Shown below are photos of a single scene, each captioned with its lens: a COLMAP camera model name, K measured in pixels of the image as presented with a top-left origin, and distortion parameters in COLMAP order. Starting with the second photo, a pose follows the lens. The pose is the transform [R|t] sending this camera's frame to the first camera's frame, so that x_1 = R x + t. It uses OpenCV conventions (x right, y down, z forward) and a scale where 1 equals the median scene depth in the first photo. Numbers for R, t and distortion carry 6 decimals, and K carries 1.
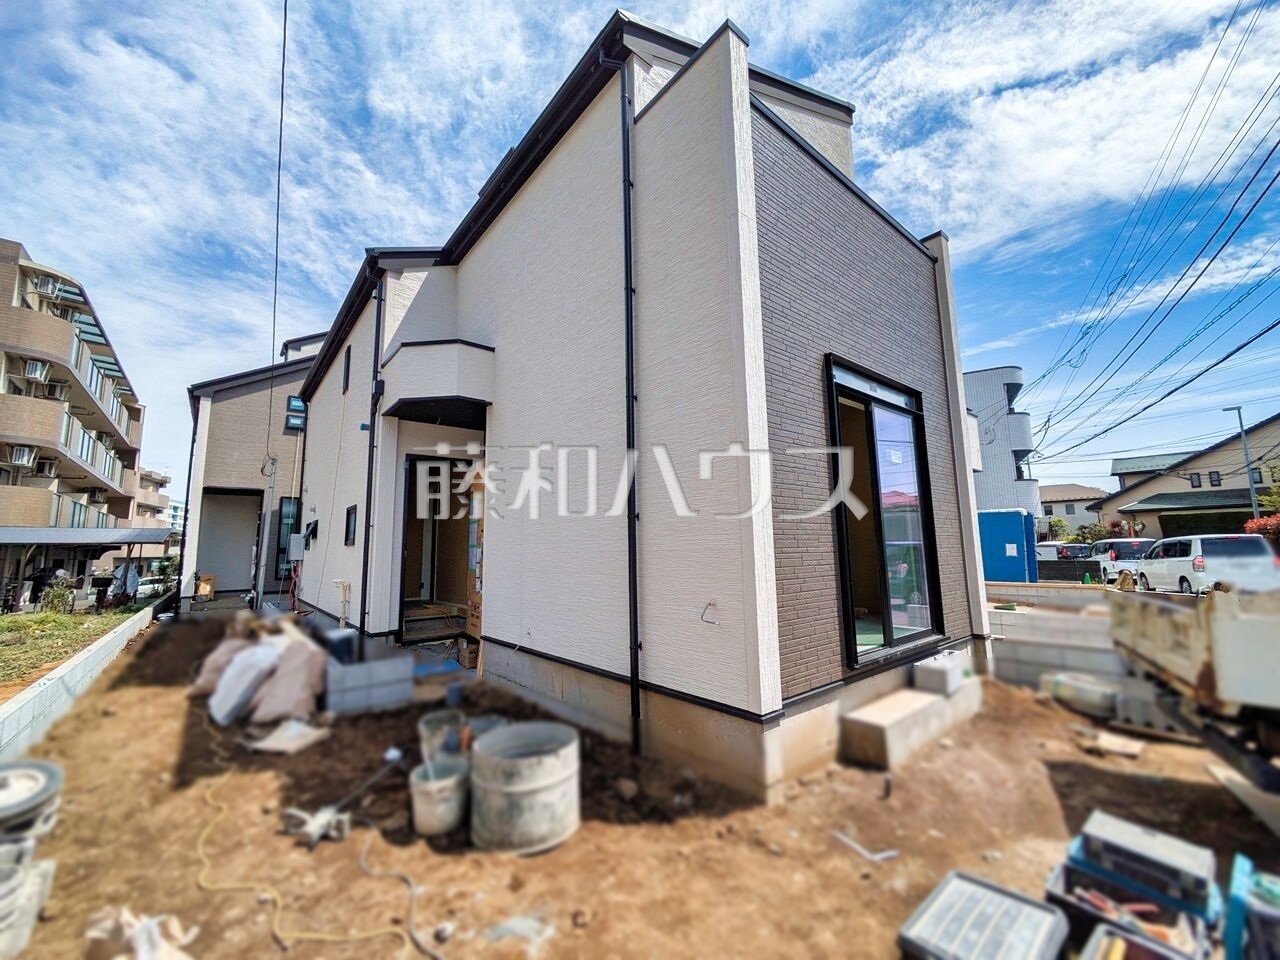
lens RADIAL K [[504.7, 0, 639.8], [0, 504.7, 482.4], [0, 0, 1]] dist [-0.005450, 0.003045]
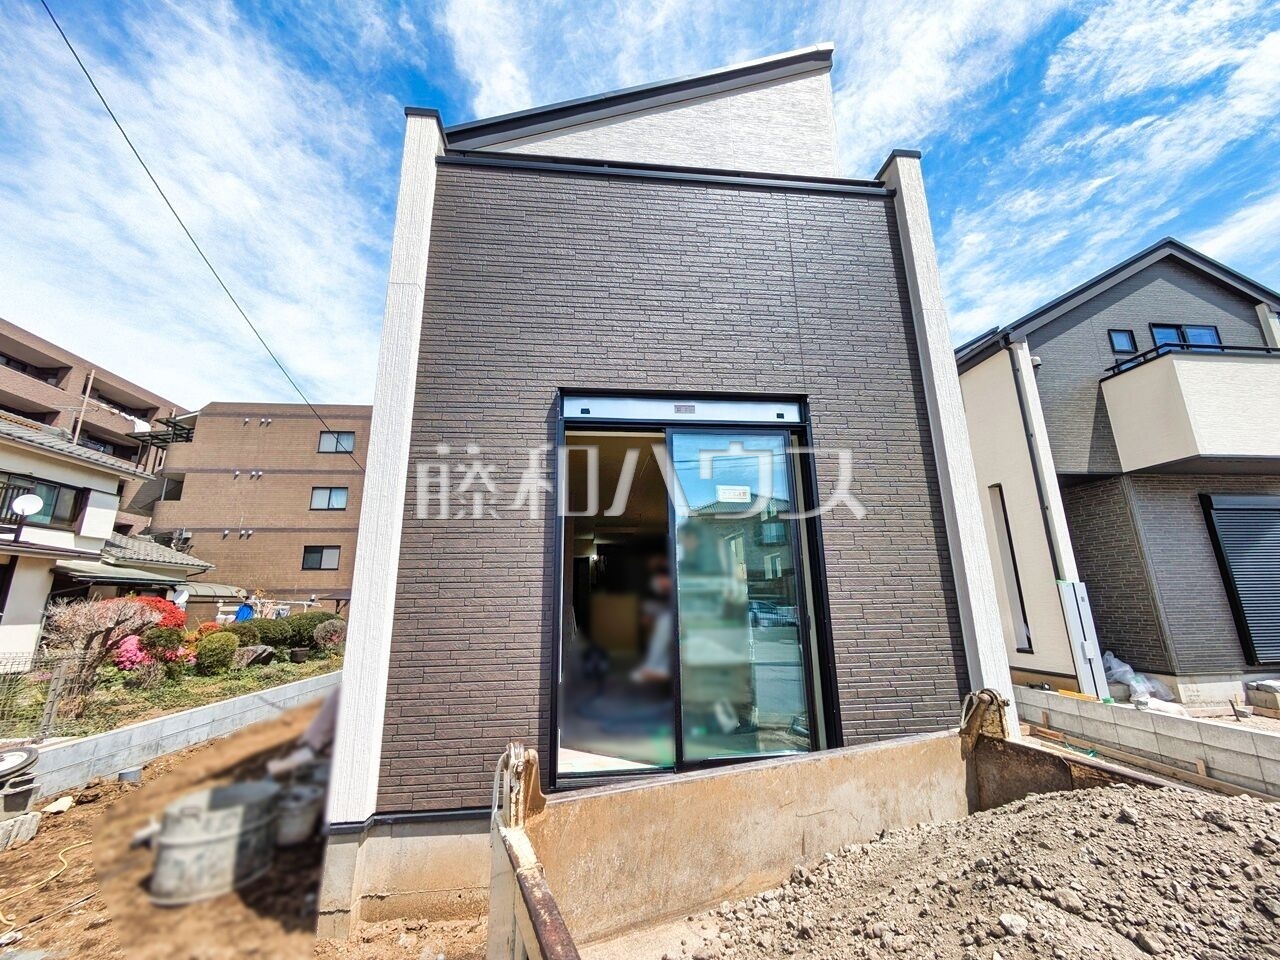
lens RADIAL K [[504.7, 0, 640.2], [0, 504.7, 480.9], [0, 0, 1]] dist [-0.005450, 0.003045]
pose [[0.834400, -0.125861, -0.536596, 0.225921], [0.073423, 0.990283, -0.118105, 0.001451], [0.546247, 0.059148, 0.835533, 0.094245]]
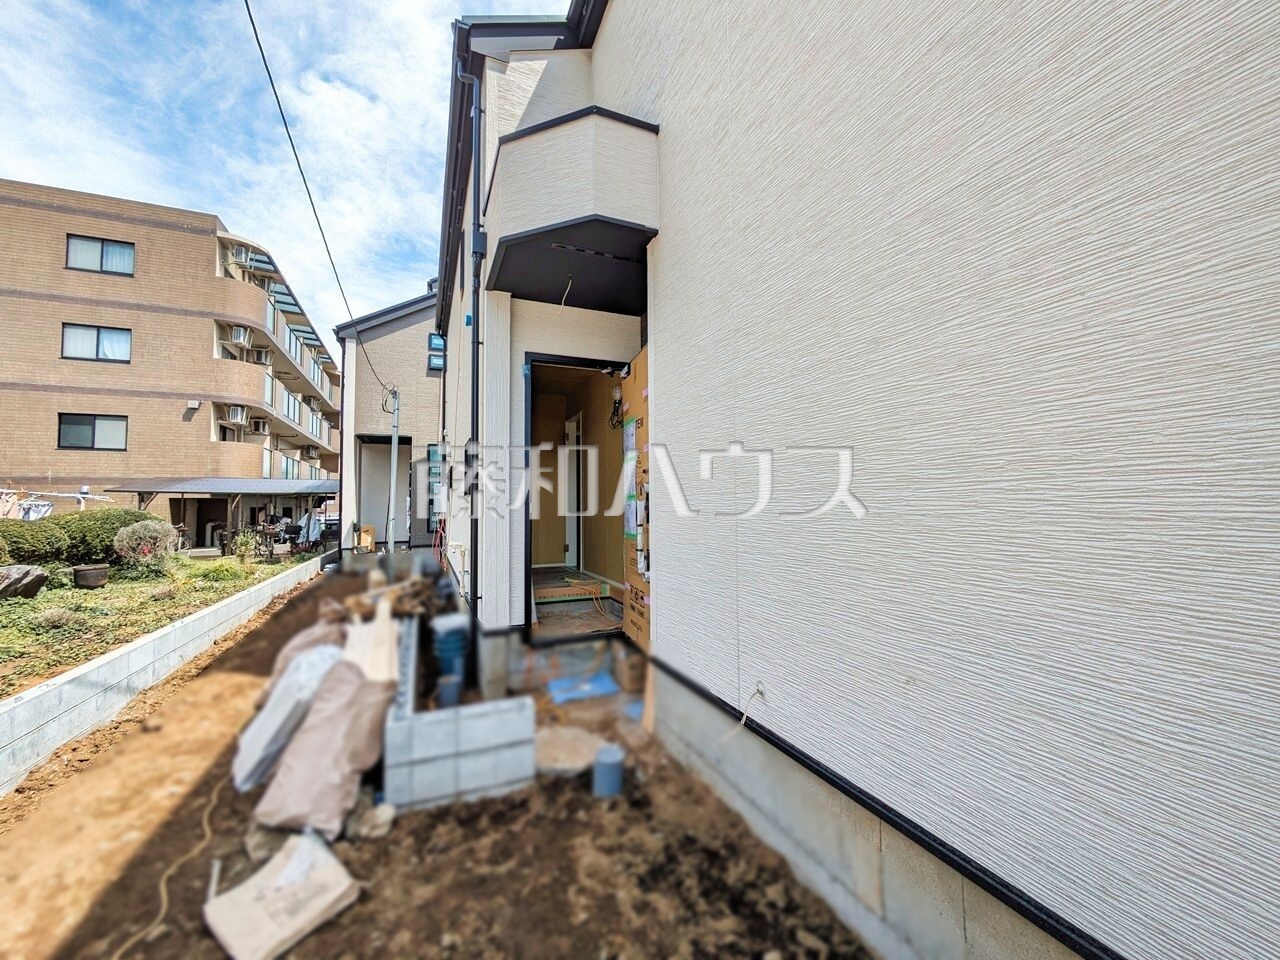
lens RADIAL K [[504.7, 0, 640.5], [0, 504.7, 477.7], [0, 0, 1]] dist [-0.005450, 0.003045]
pose [[0.959618, -0.005267, -0.281256, -0.061888], [0.028417, 0.996525, 0.078294, 0.023338], [0.279867, -0.083125, 0.956433, 0.177134]]
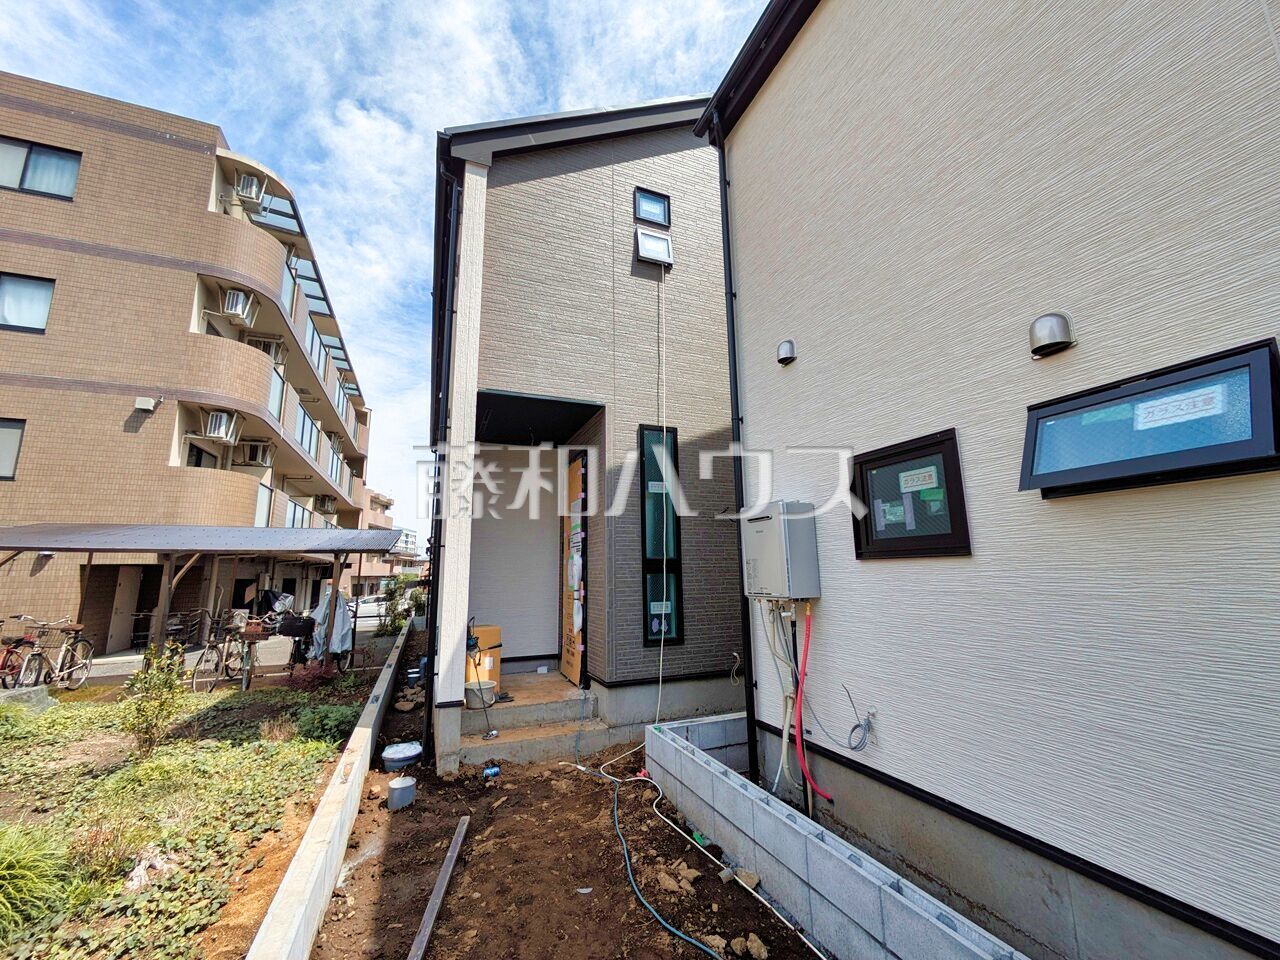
lens RADIAL K [[504.7, 0, 652.7], [0, 504.7, 476.6], [0, 0, 1]] dist [-0.005450, 0.003045]
pose [[0.960327, -0.044744, -0.275262, -0.477876], [0.030513, 0.997977, -0.055769, 0.071126], [0.277200, 0.045158, 0.959750, 0.511773]]
